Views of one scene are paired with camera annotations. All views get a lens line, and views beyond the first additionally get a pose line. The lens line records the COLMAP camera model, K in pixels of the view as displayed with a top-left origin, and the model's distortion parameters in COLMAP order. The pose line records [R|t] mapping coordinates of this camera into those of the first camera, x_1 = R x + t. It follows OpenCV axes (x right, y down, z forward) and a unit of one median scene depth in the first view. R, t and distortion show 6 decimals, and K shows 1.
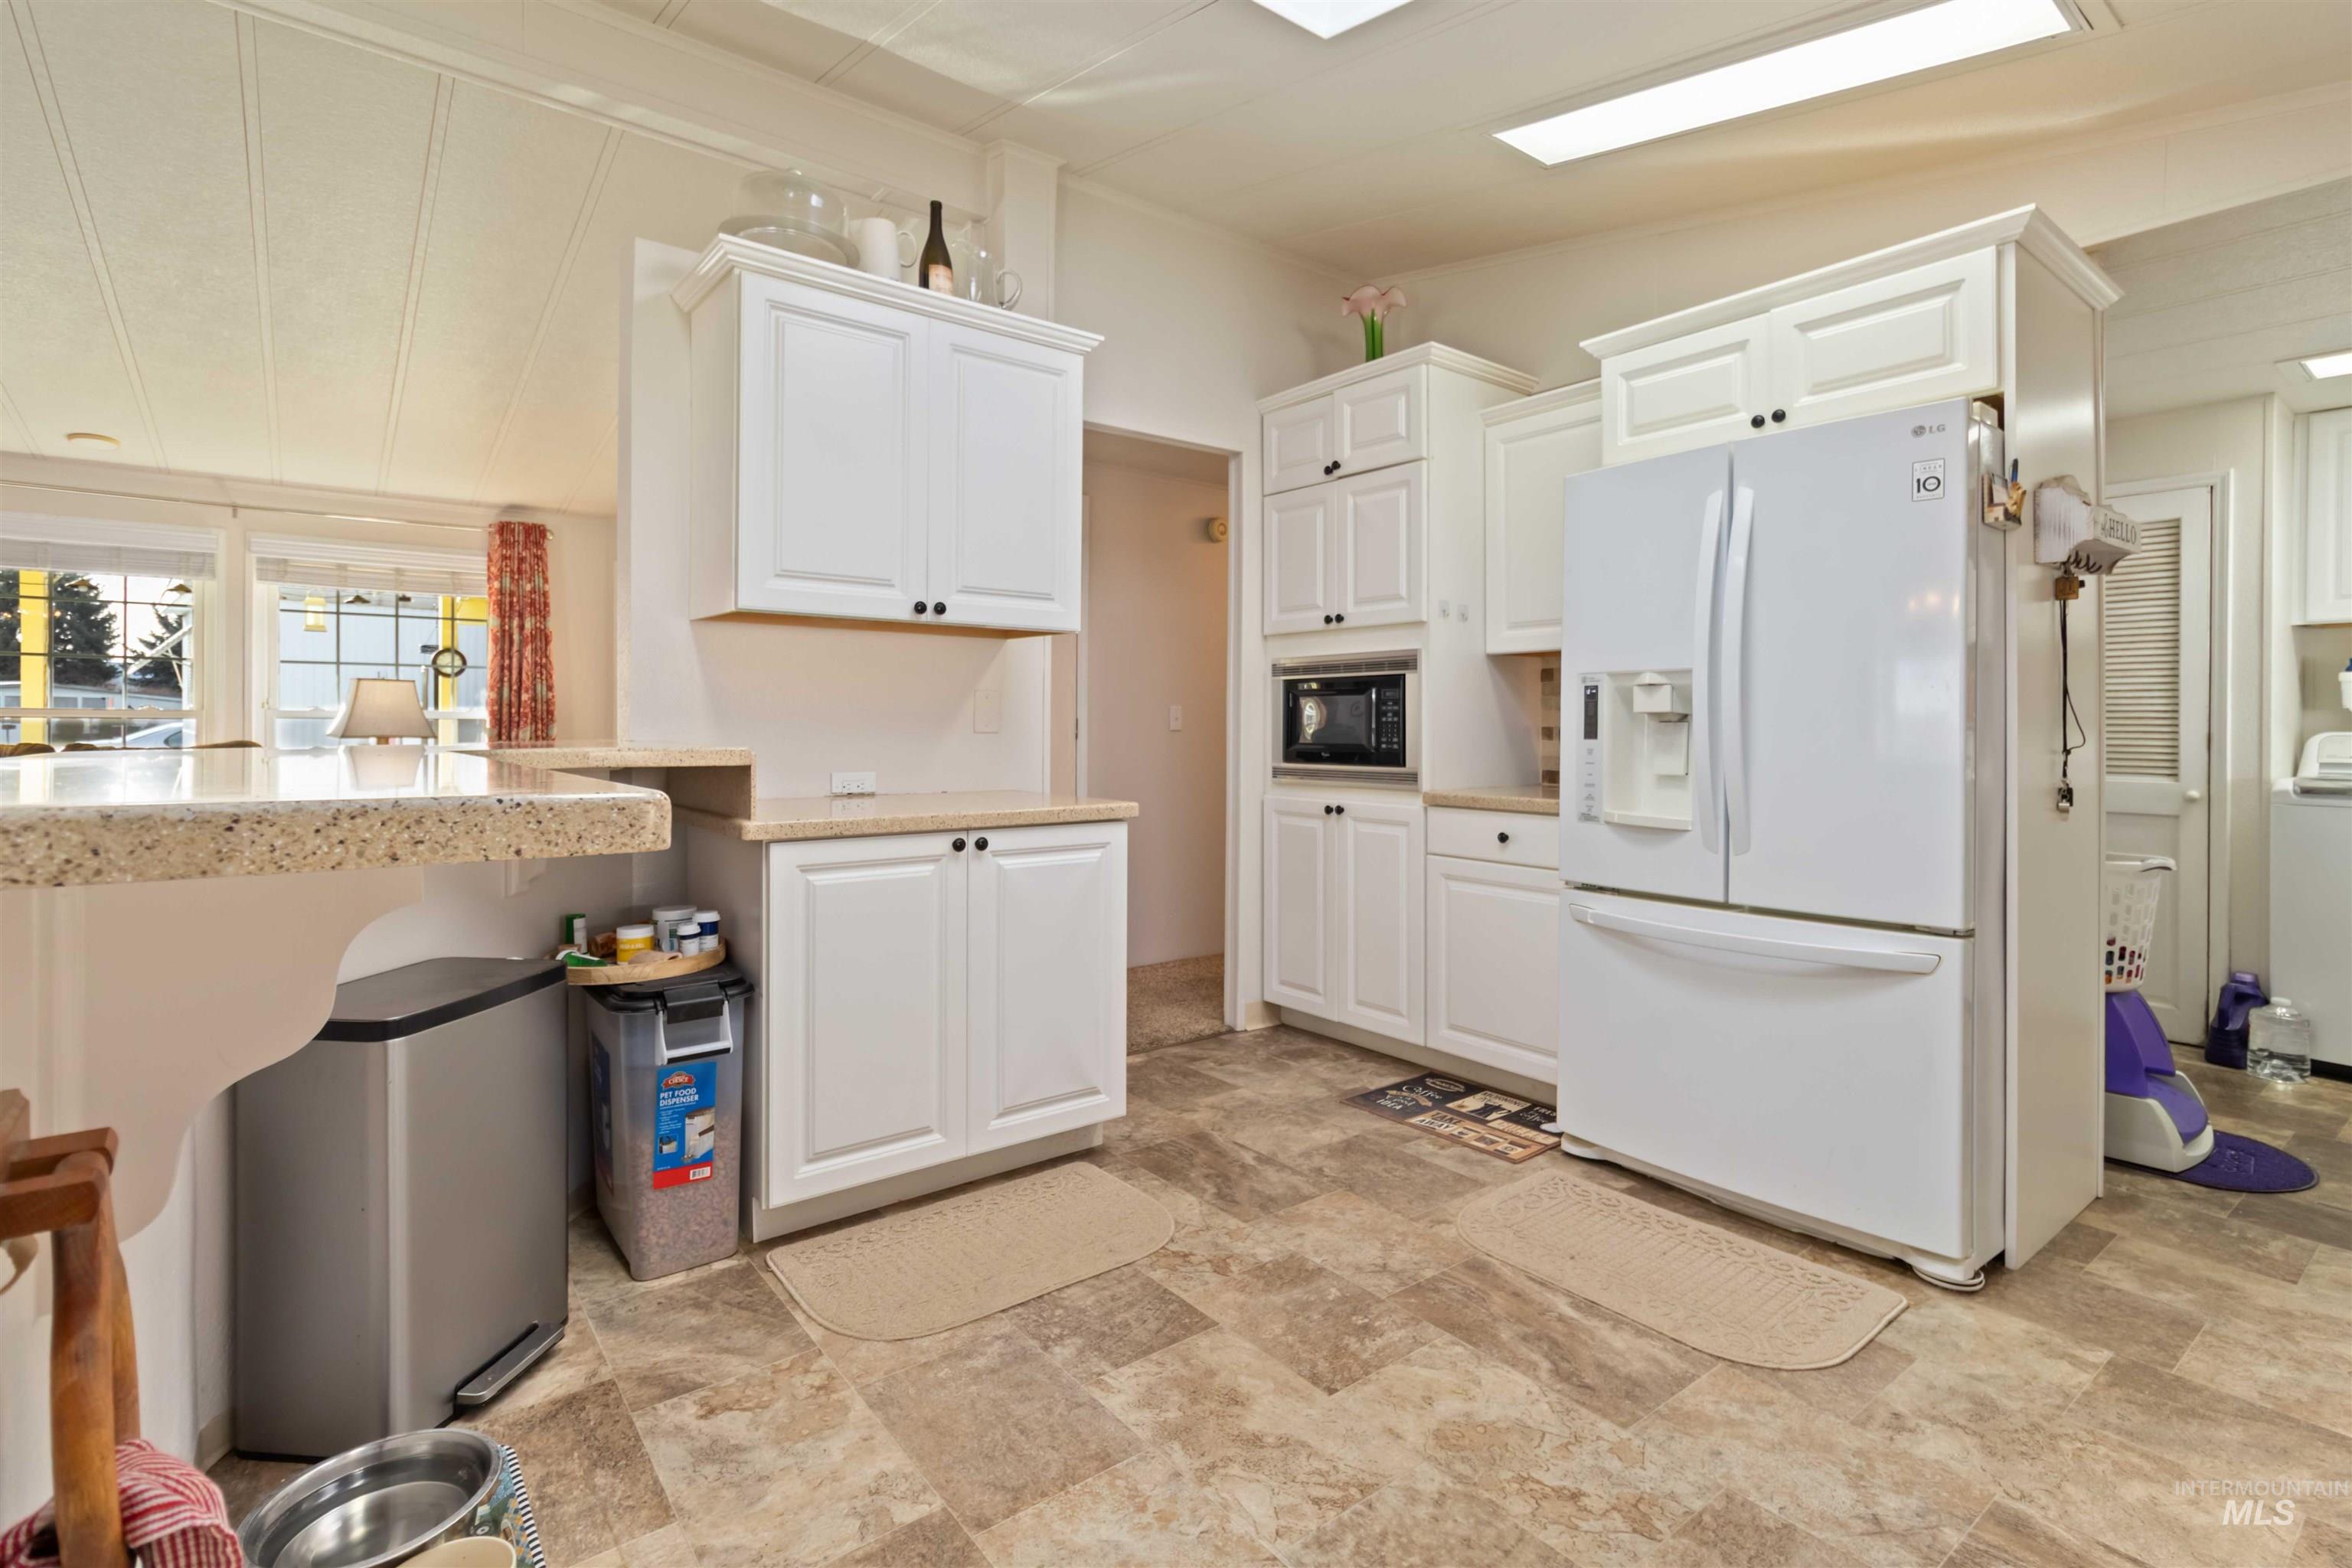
lens RADIAL K [[1112.3, 0, 1194.2], [0, 1112.3, 723.2], [0, 0, 1]] dist [-0.000805, 0.003223]
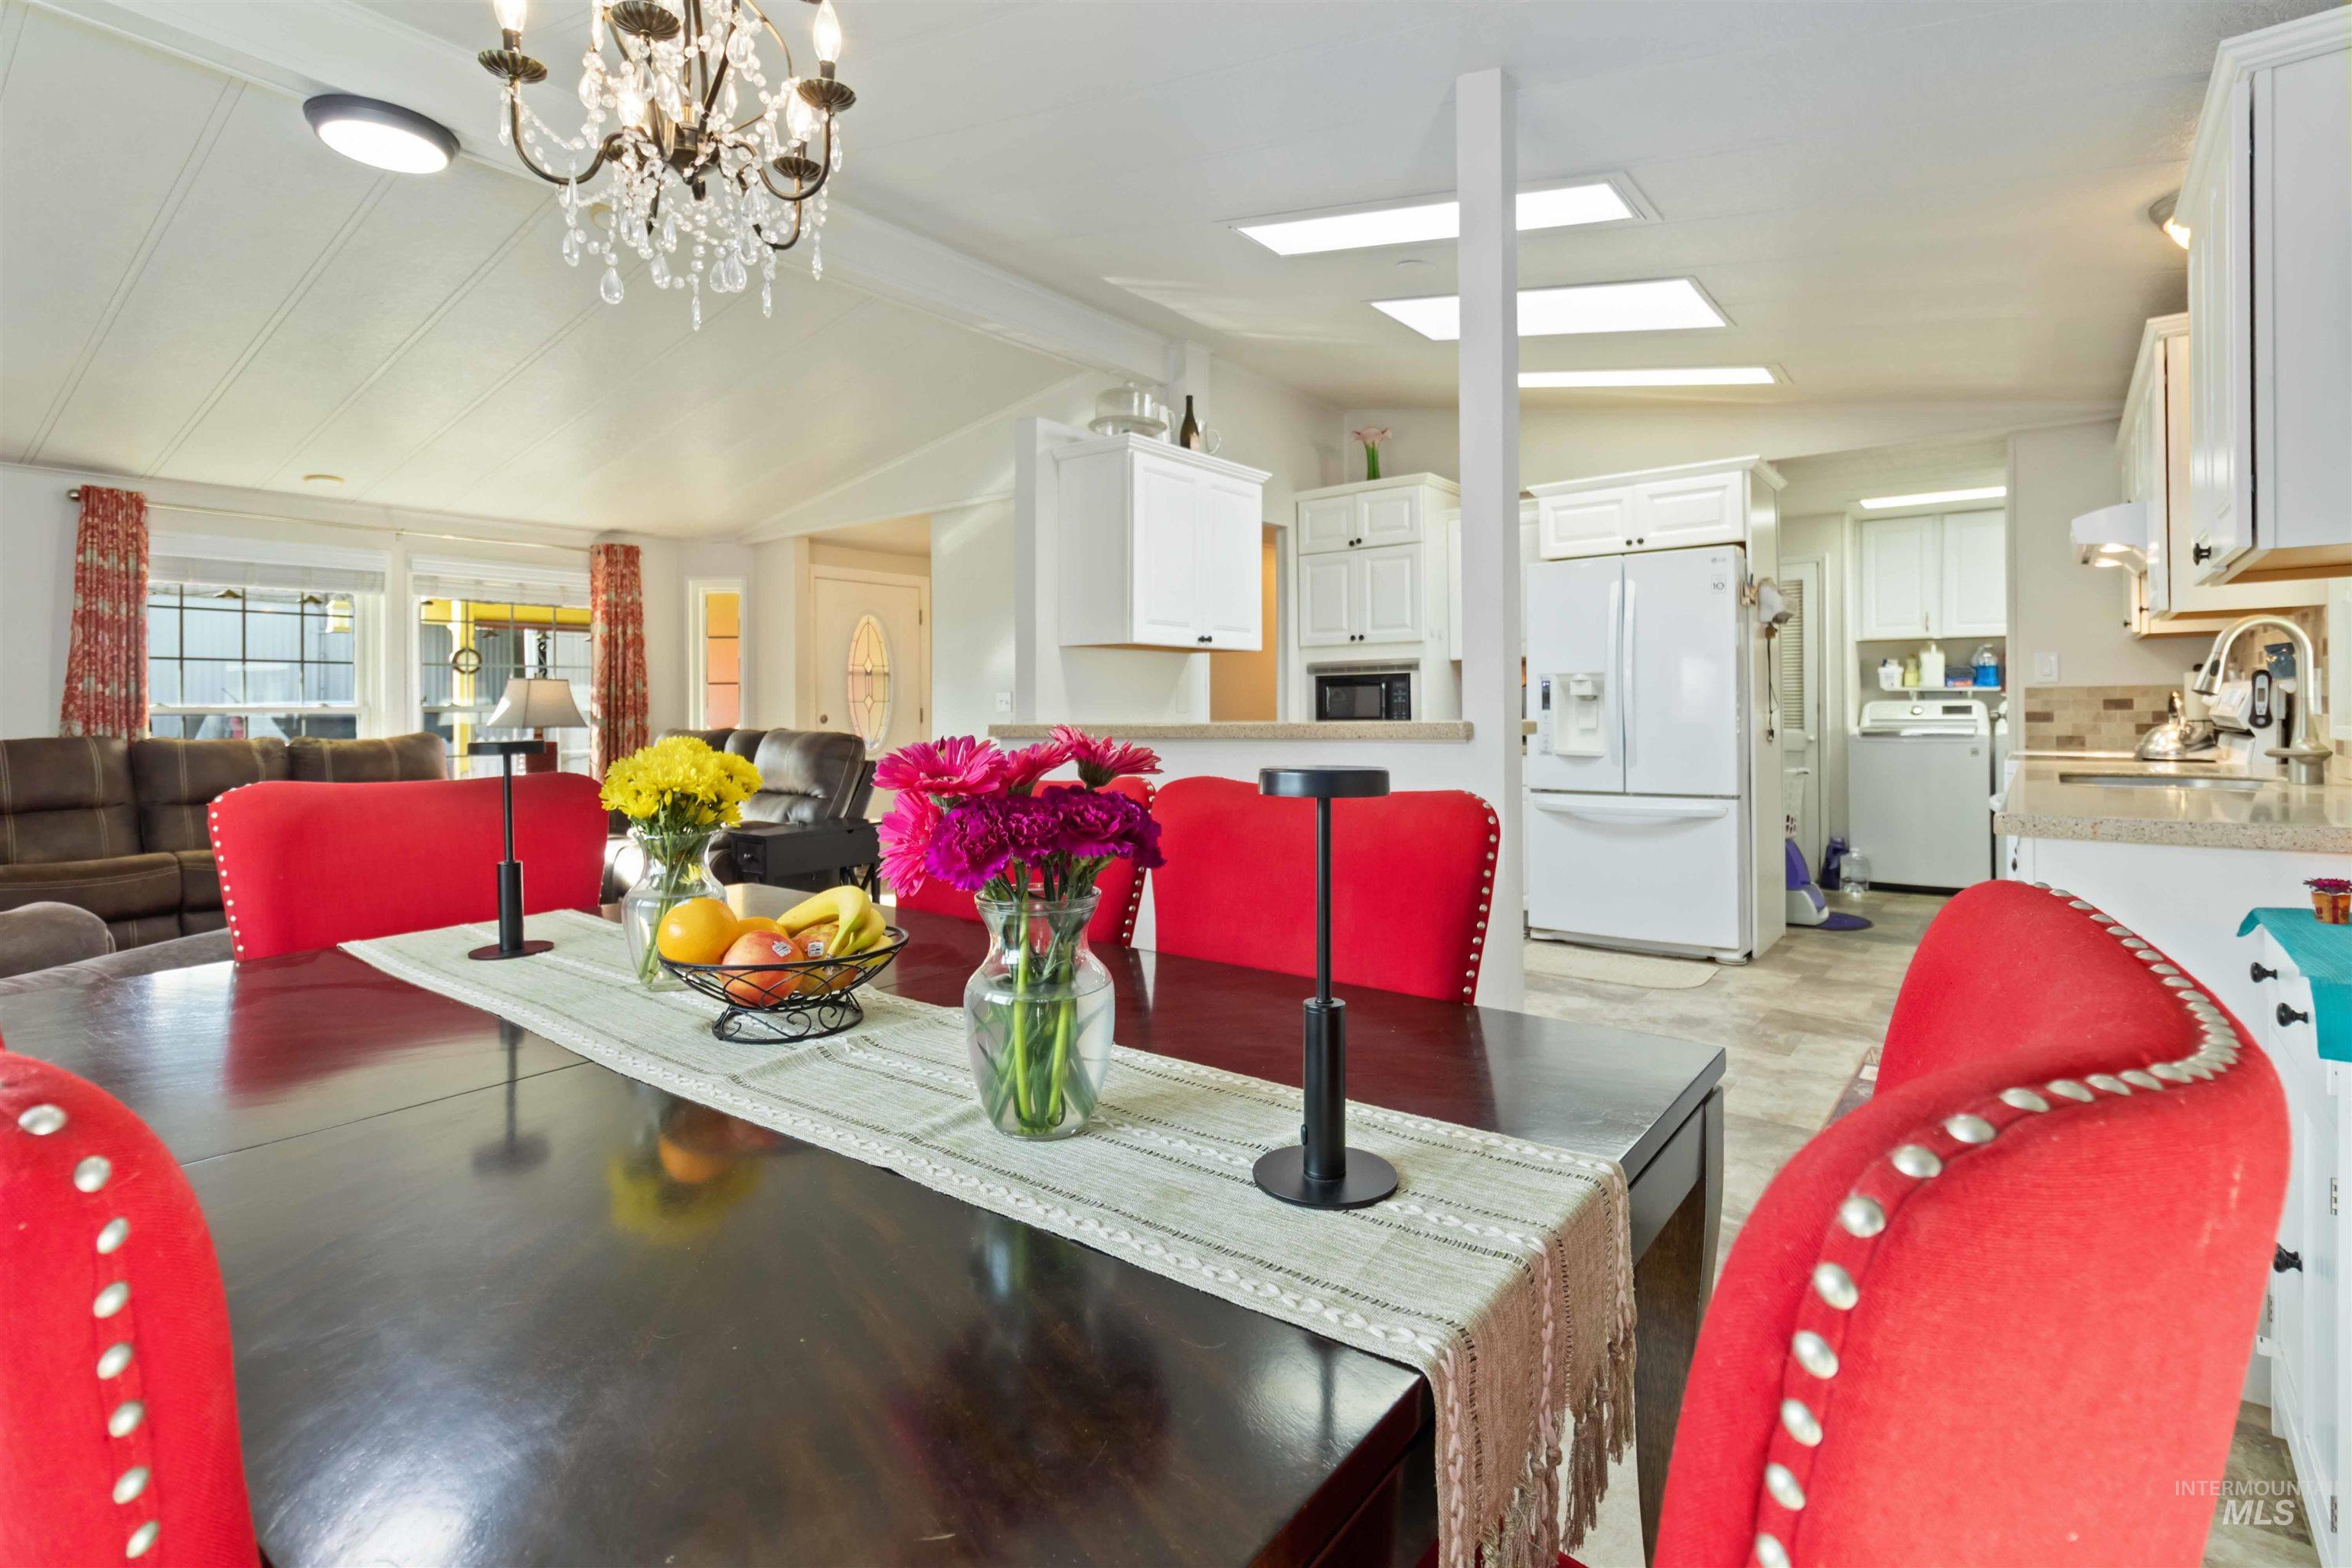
lens RADIAL K [[1112.3, 0, 1190.8], [0, 1112.3, 705.2], [0, 0, 1]] dist [-0.000805, 0.003223]
pose [[0.970012, -0.013228, 0.242695, -0.510111], [0.013837, 0.999904, -0.000805, -0.000120], [-0.242661, 0.004139, 0.970102, -0.495262]]
